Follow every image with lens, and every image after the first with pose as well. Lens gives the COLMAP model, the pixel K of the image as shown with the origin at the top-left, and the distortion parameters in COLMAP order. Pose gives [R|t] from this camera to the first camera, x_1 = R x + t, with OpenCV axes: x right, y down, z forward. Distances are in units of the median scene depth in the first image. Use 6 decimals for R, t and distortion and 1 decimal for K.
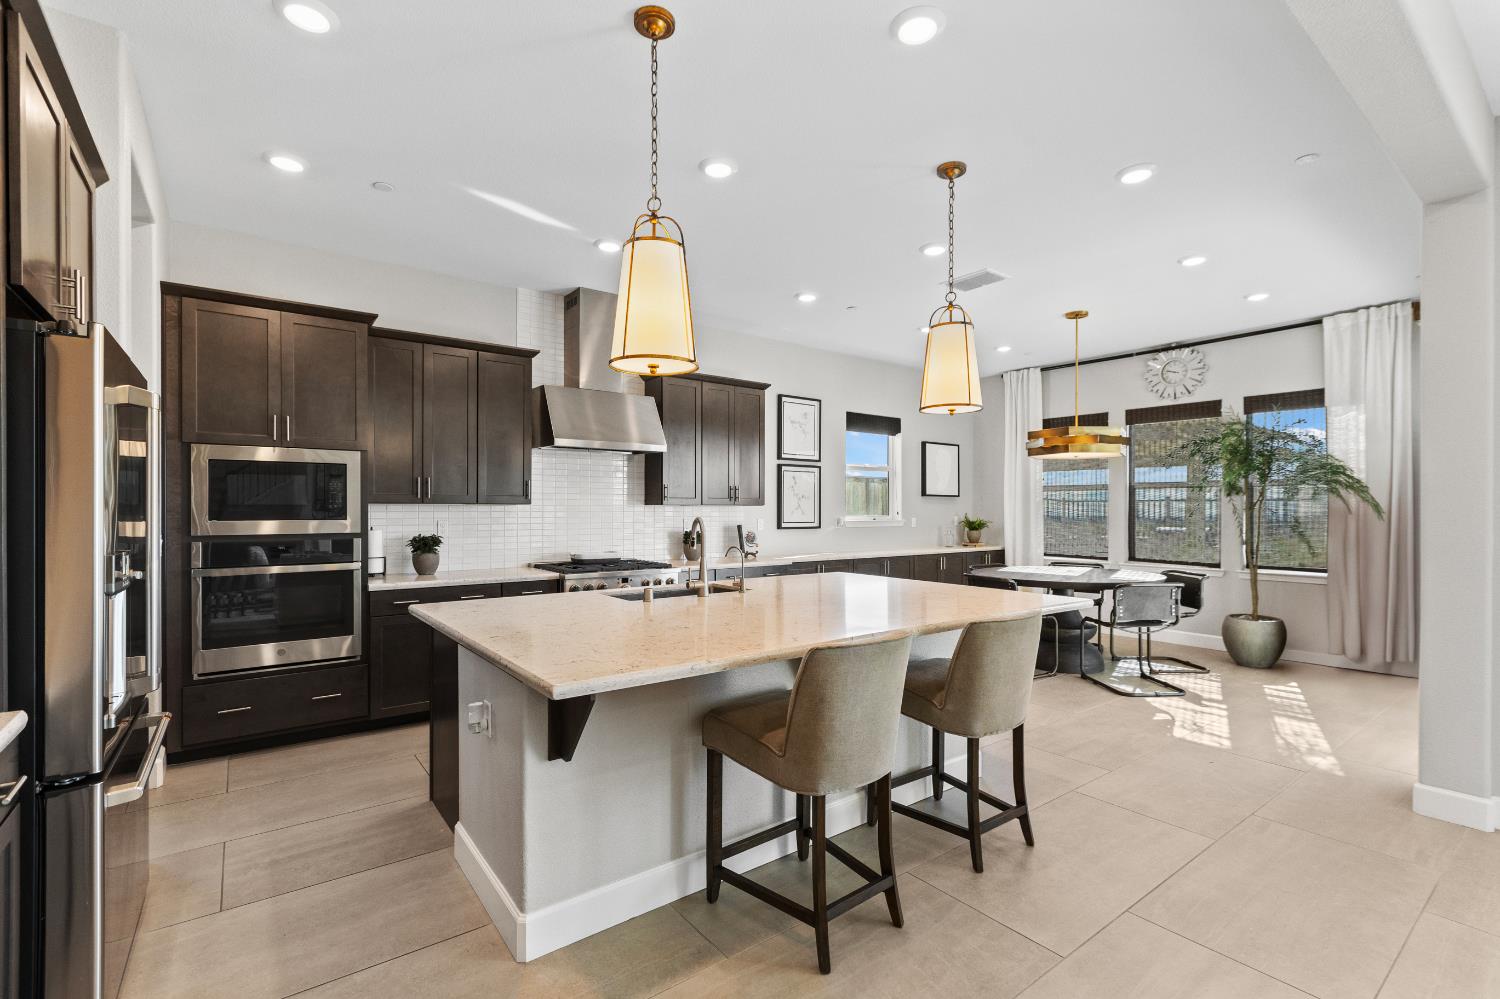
lens RADIAL K [[674.3, 0, 750.0], [0, 674.3, 499.5], [0, 0, 1]] dist [0.000535, 0.000073]
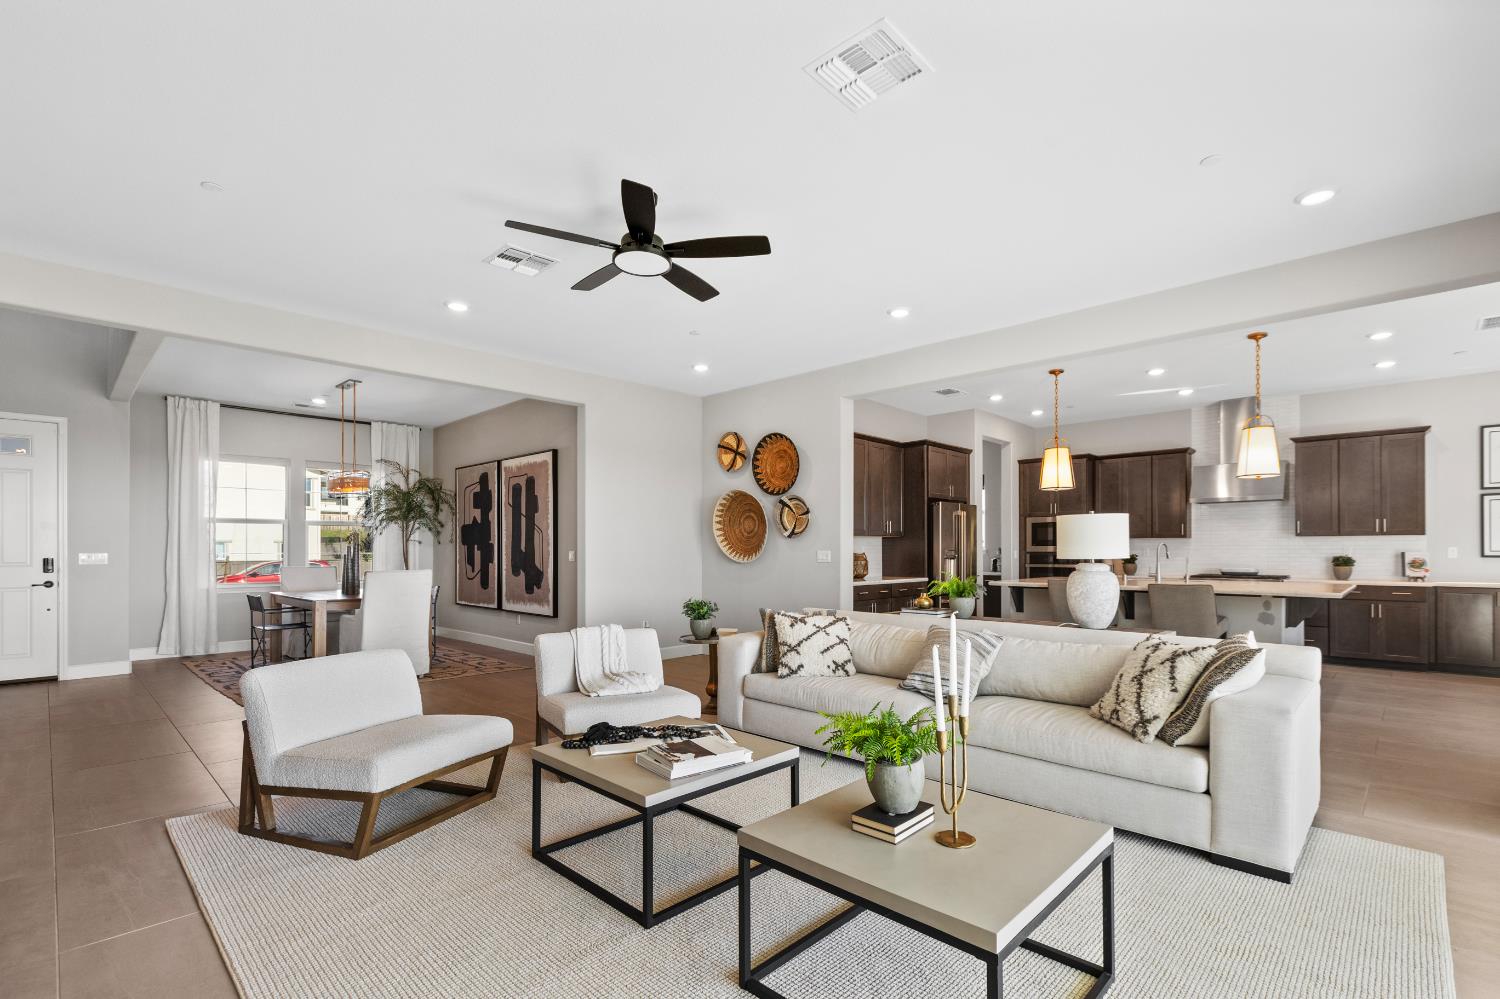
lens RADIAL K [[710.0, 0, 752.5], [0, 710.0, 546.8], [0, 0, 1]] dist [-0.000010, -0.000008]
pose [[0.135700, -0.000236, -0.990750, 1.038351], [0.020656, 0.999783, 0.002591, 0.002362], [0.990535, -0.020816, 0.135675, -0.267631]]
